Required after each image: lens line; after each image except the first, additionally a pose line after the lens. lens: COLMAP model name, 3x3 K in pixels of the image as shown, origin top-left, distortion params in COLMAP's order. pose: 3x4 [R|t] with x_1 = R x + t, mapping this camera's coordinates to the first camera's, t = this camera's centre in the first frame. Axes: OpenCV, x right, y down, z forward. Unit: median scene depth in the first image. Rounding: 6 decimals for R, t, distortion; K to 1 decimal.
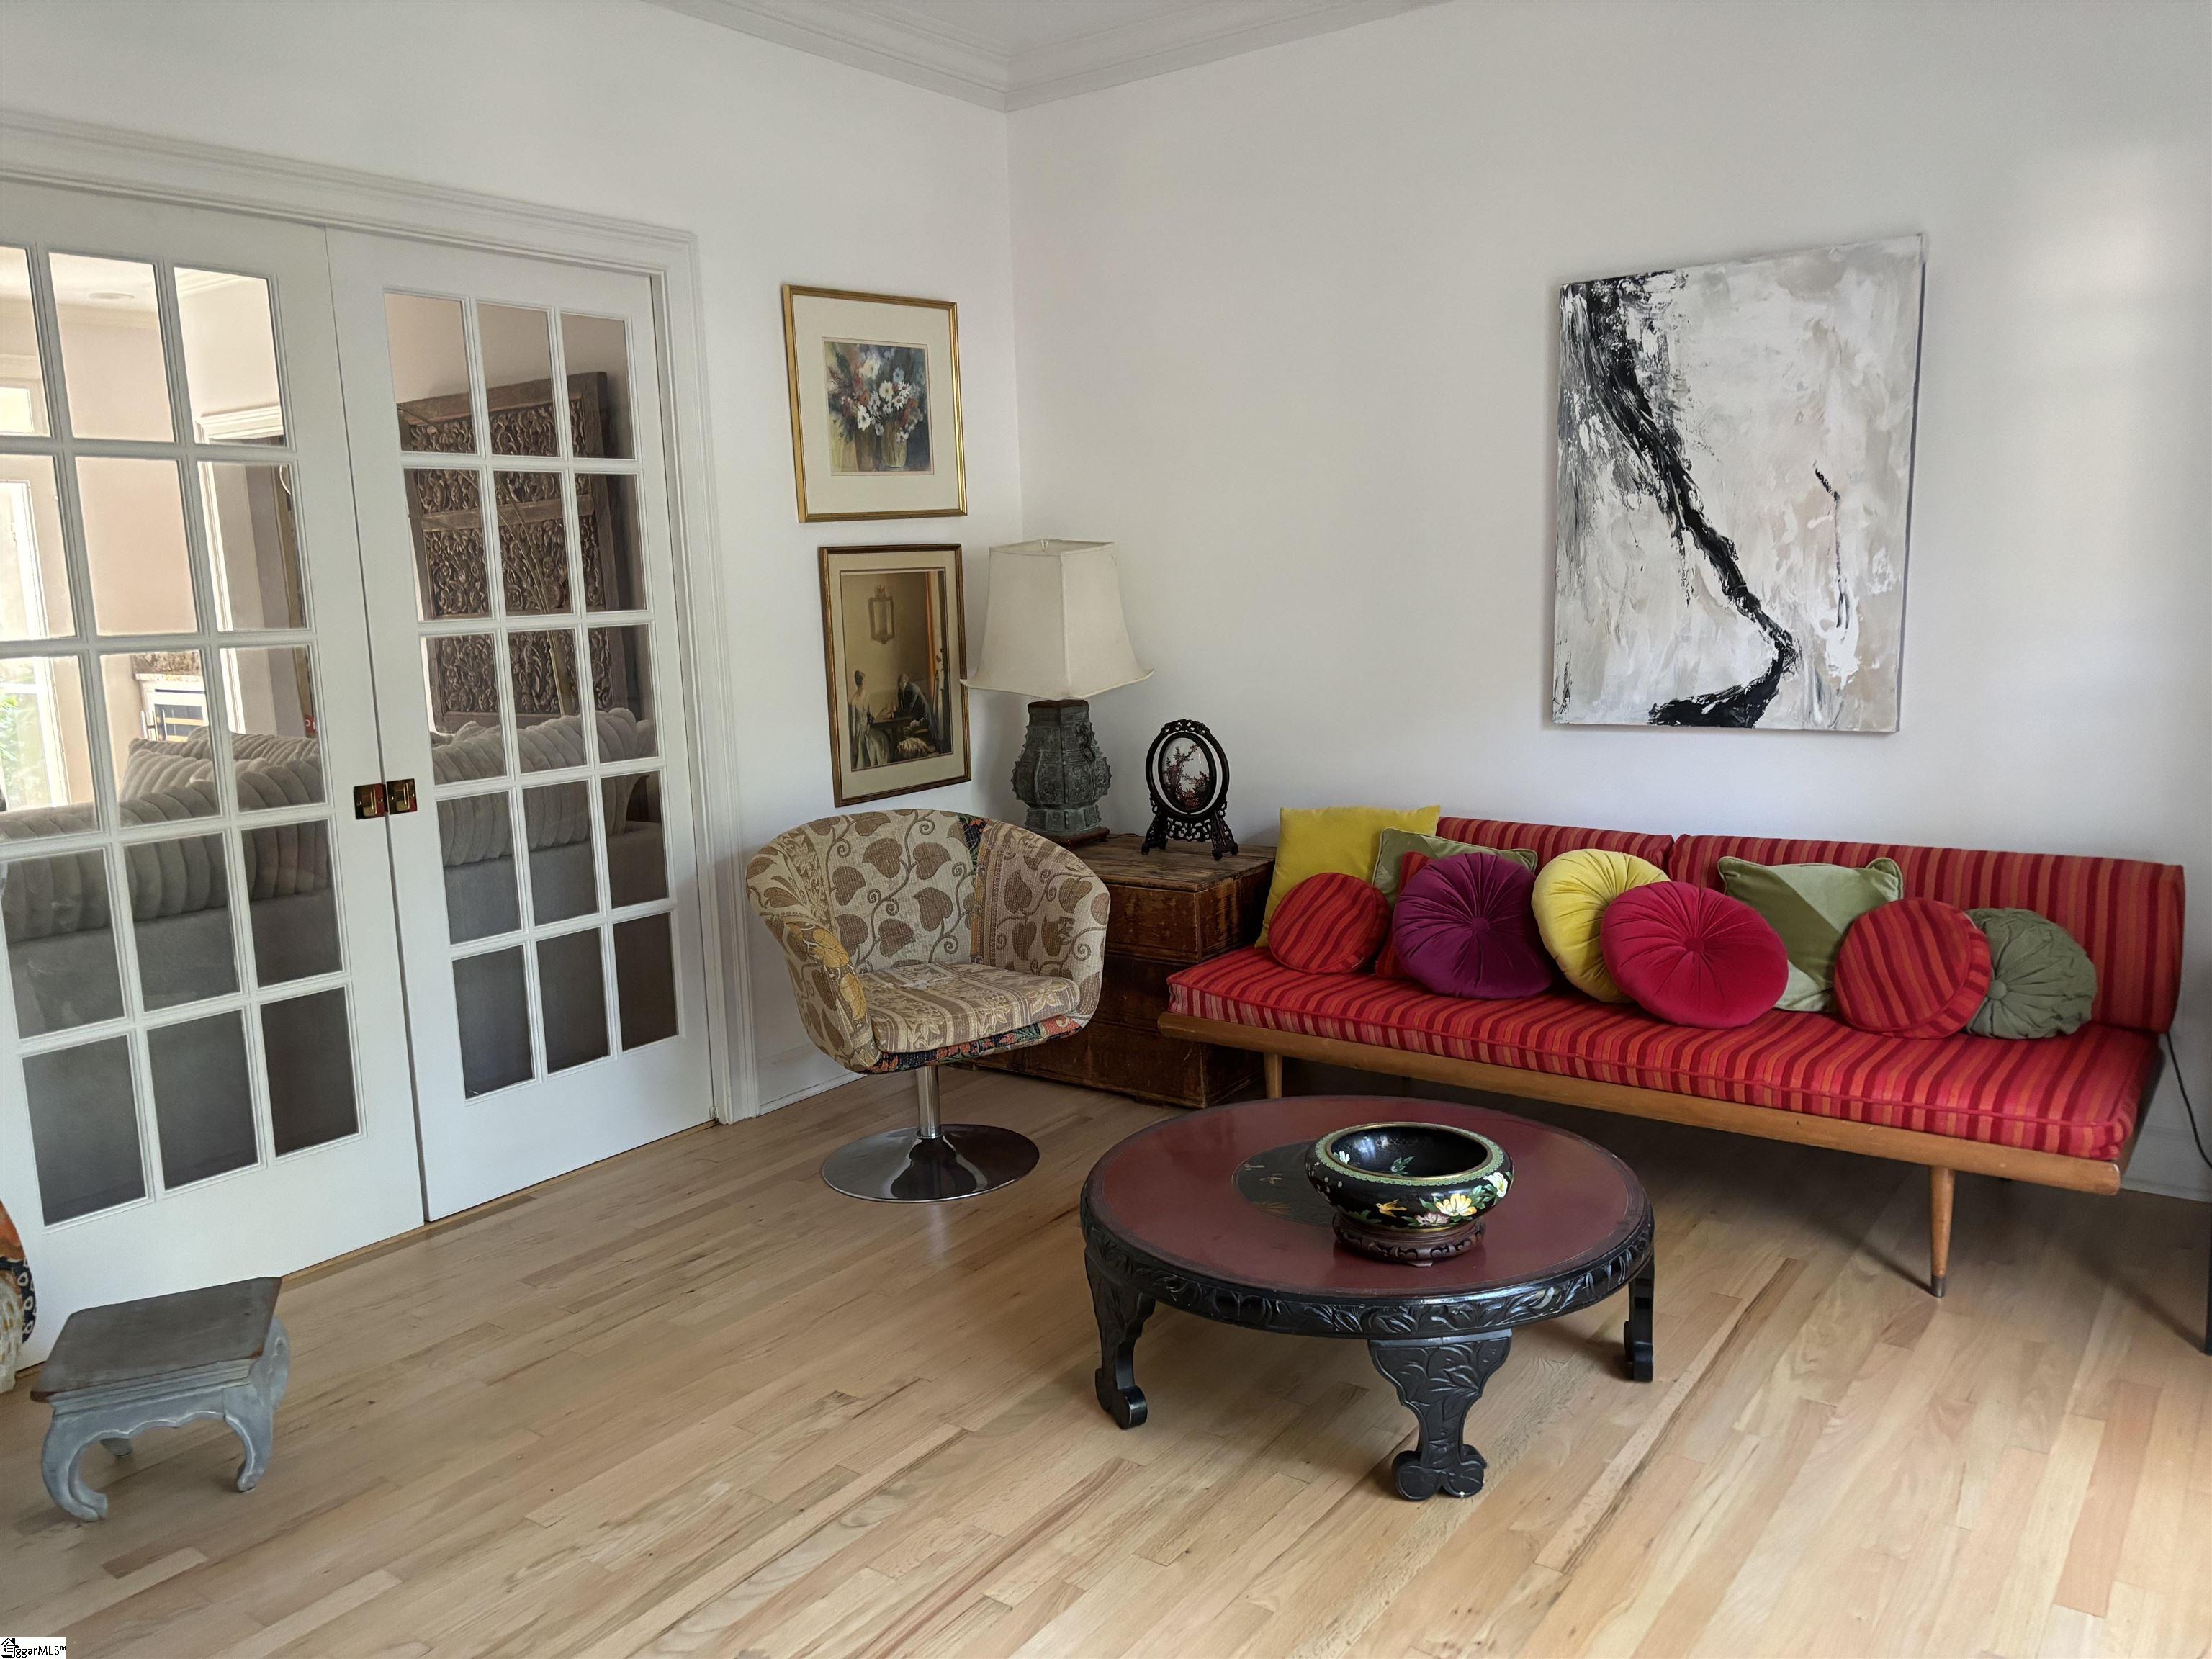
lens RADIAL K [[1657.9, 0, 1106.0], [0, 1657.9, 829.5], [0, 0, 1]] dist [0.085575, -0.113774]
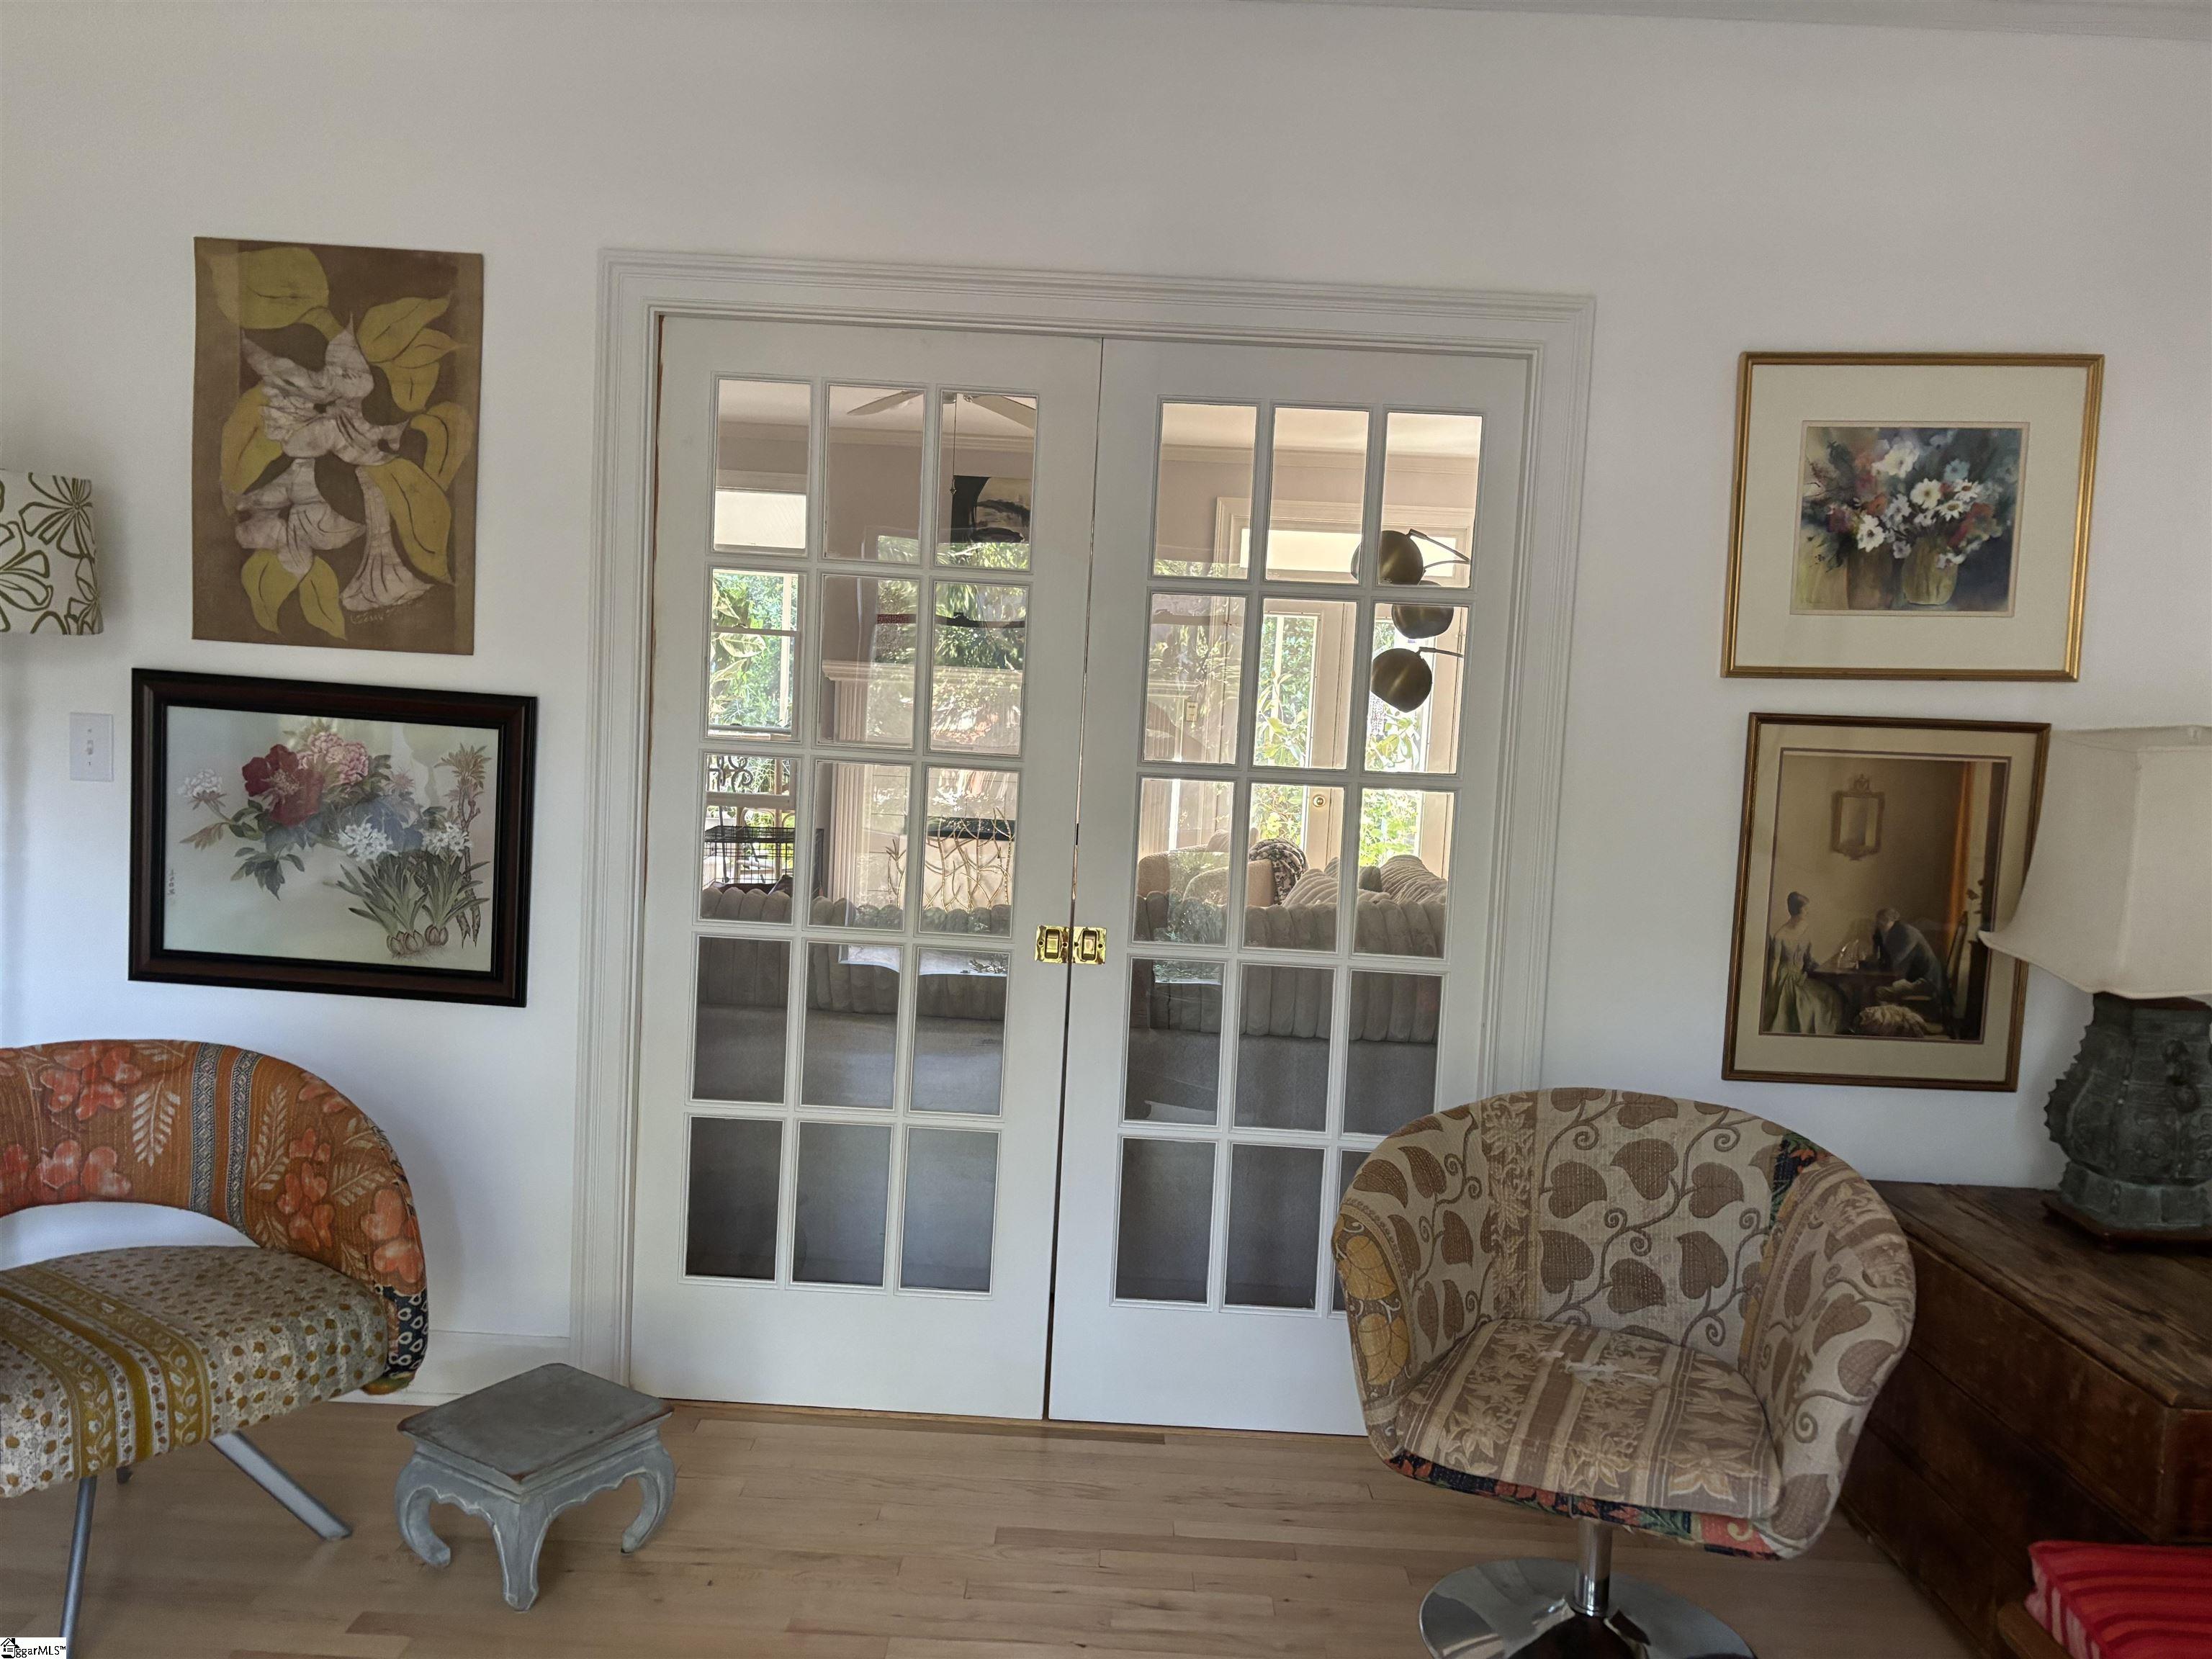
lens RADIAL K [[1656.0, 0, 1106.0], [0, 1656.0, 829.5], [0, 0, 1]] dist [0.011302, 0.007194]
pose [[0.579990, 0.121795, -0.805467, 0.257686], [-0.192934, 0.981166, 0.009437, -0.079403], [0.791447, 0.149929, 0.592565, 0.396723]]
